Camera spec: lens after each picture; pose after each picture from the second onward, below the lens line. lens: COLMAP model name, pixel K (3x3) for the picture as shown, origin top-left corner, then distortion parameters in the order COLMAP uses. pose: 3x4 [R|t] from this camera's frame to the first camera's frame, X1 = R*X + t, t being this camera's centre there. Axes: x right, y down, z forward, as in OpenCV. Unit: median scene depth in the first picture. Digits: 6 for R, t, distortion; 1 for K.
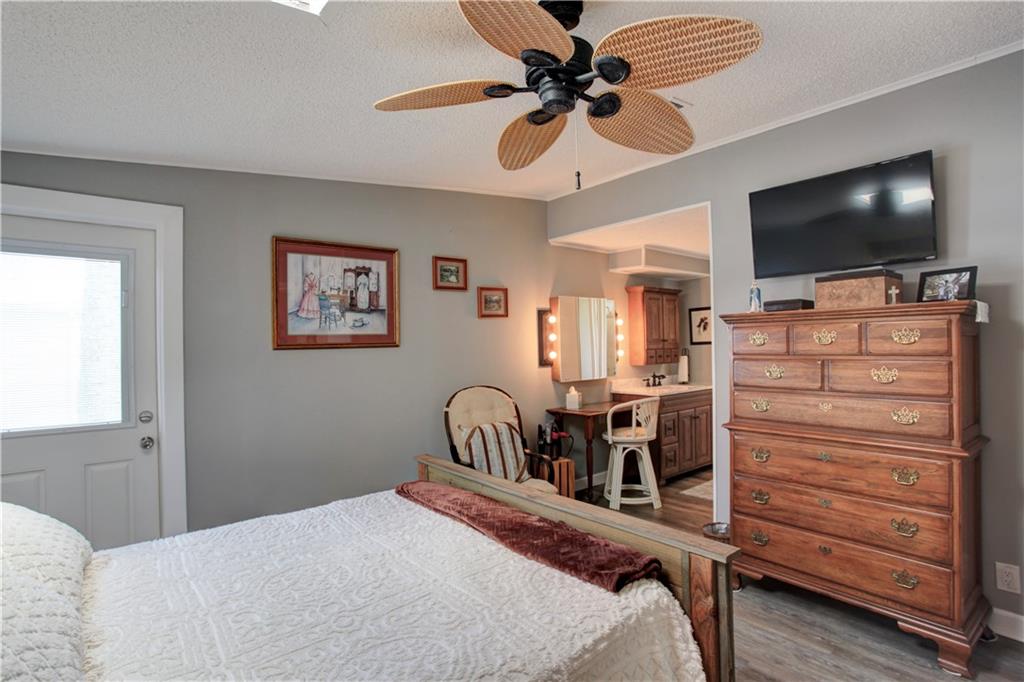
lens RADIAL K [[508.1, 0, 510.5], [0, 508.1, 338.6], [0, 0, 1]] dist [-0.072751, 0.035987]
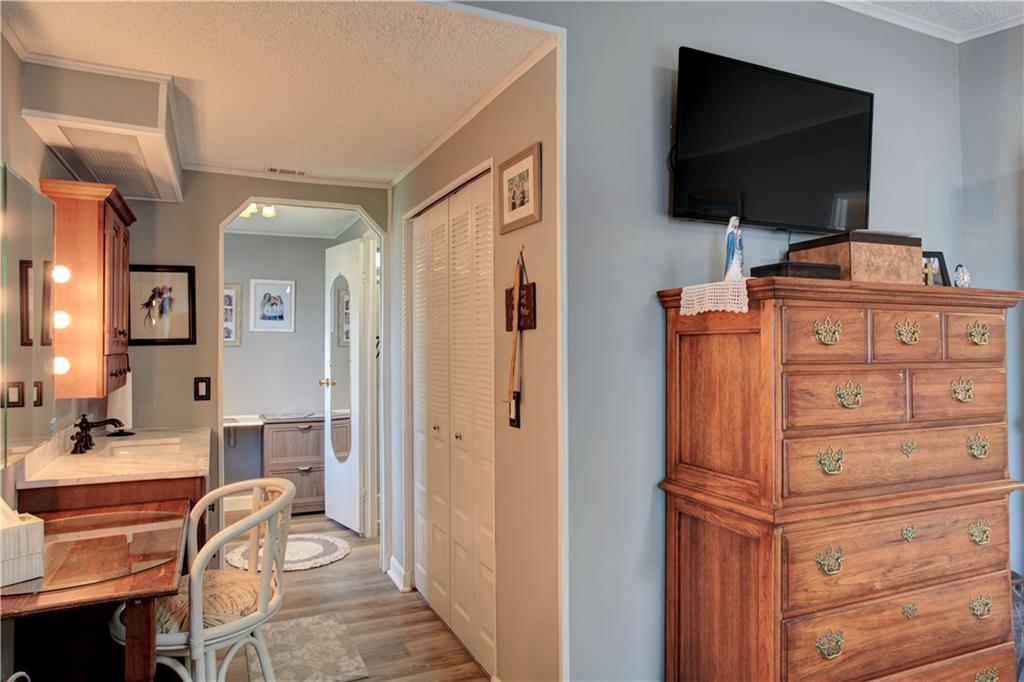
lens RADIAL K [[646.2, 0, 512.0], [0, 646.2, 341.0], [0, 0, 1]] dist [-0.001291, -0.000230]
pose [[0.244608, 0.027613, 0.969229, -0.236241], [-0.017957, 0.999552, -0.023944, 0.034127], [-0.969456, -0.011548, 0.244994, 1.247550]]
